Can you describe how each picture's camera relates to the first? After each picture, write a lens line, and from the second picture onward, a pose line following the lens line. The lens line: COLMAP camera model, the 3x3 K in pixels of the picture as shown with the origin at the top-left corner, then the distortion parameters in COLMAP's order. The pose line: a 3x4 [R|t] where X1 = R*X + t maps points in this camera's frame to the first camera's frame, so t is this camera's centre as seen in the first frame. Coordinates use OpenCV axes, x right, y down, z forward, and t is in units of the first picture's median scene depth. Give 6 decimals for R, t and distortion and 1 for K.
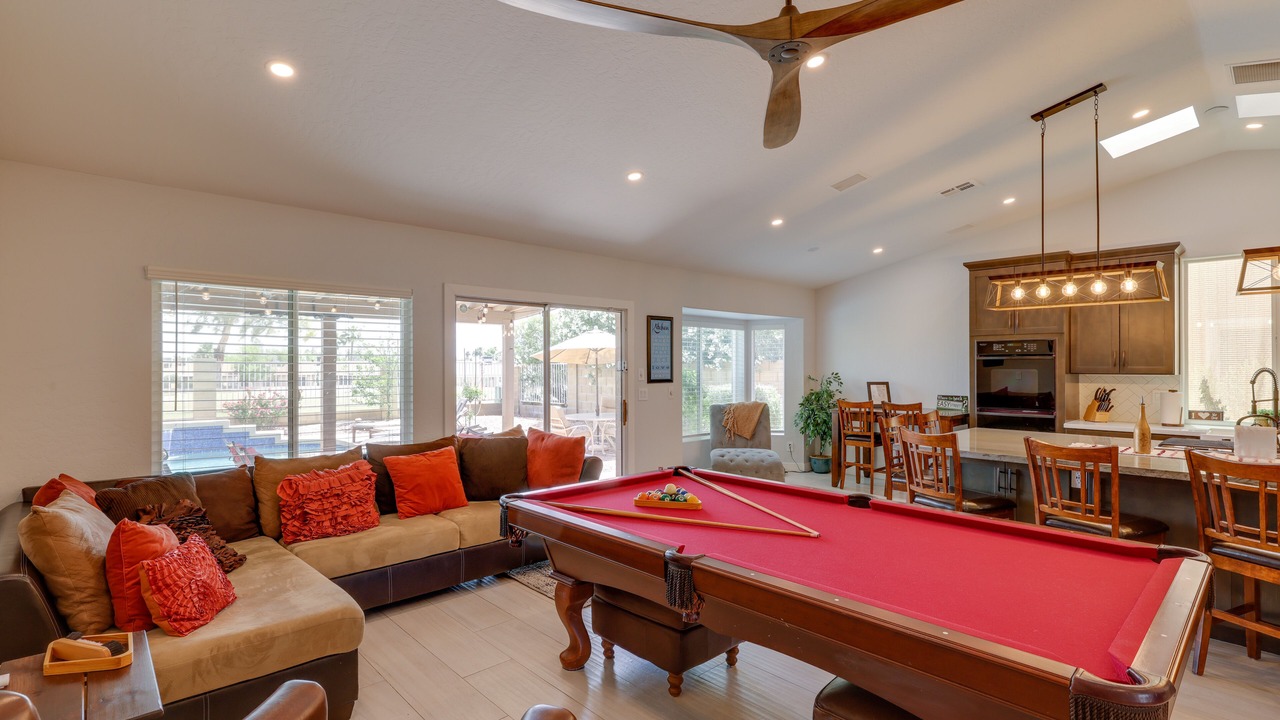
lens RADIAL K [[613.6, 0, 630.0], [0, 613.6, 355.8], [0, 0, 1]] dist [0.005845, 0.001325]
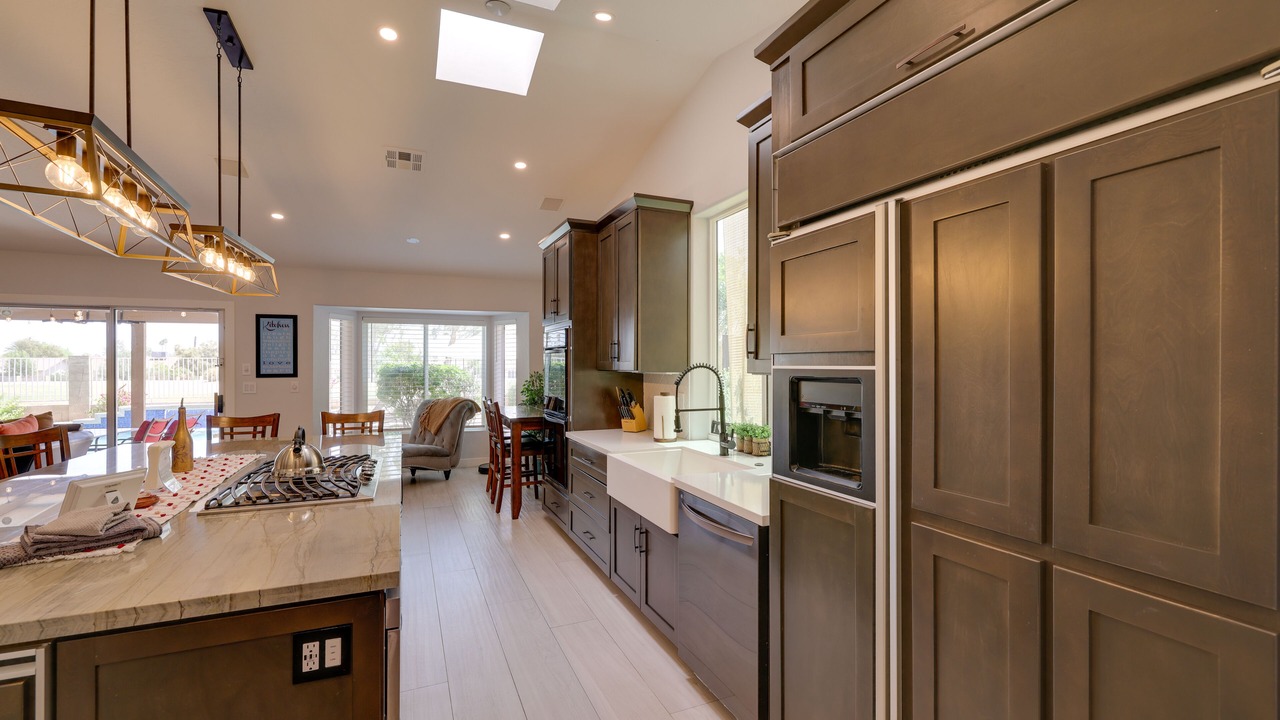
lens RADIAL K [[553.6, 0, 666.8], [0, 553.6, 361.8], [0, 0, 1]] dist [0.003027, 0.000261]
pose [[0.940040, -0.000087, -0.341066, 1.021310], [0.005622, 0.999868, 0.015239, 0.006650], [0.341019, -0.016242, 0.939916, 0.336954]]
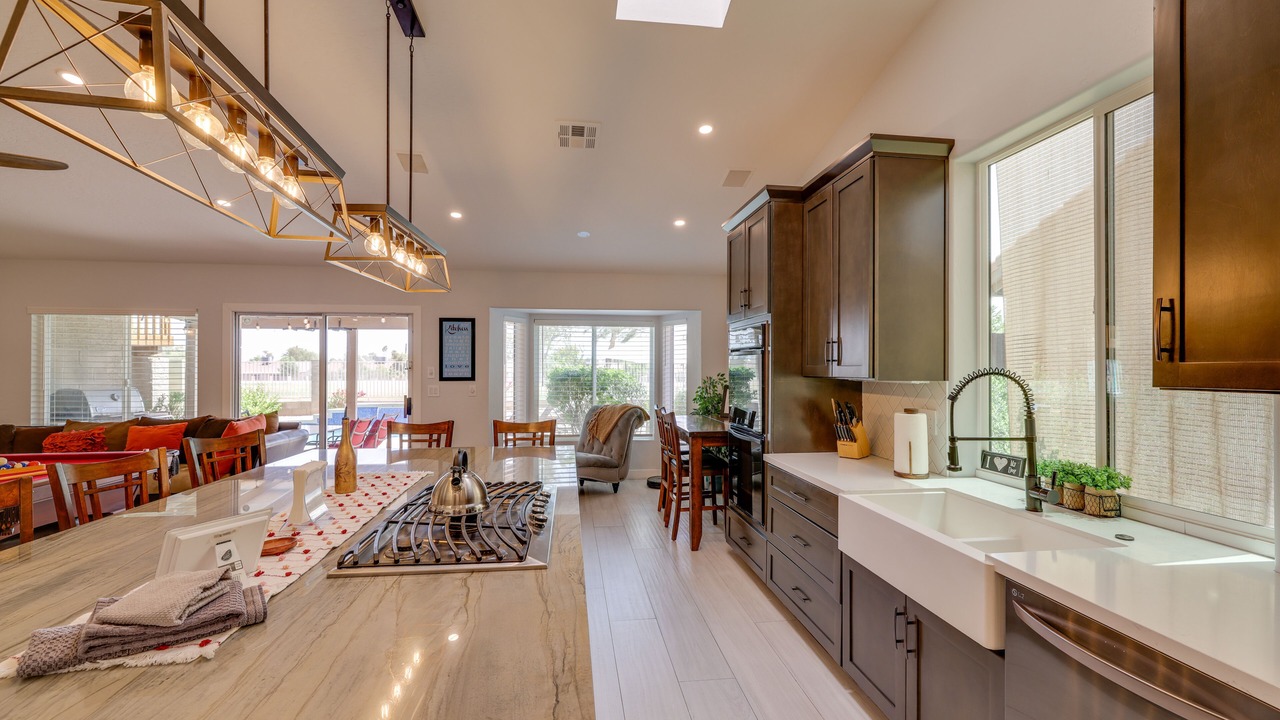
lens RADIAL K [[553.6, 0, 662.5], [0, 553.6, 362.9], [0, 0, 1]] dist [0.003027, 0.000261]
pose [[0.812253, -0.001285, -0.583305, 0.905690], [0.007220, 0.999943, 0.007852, 0.008418], [0.583261, -0.010590, 0.812216, 0.438886]]
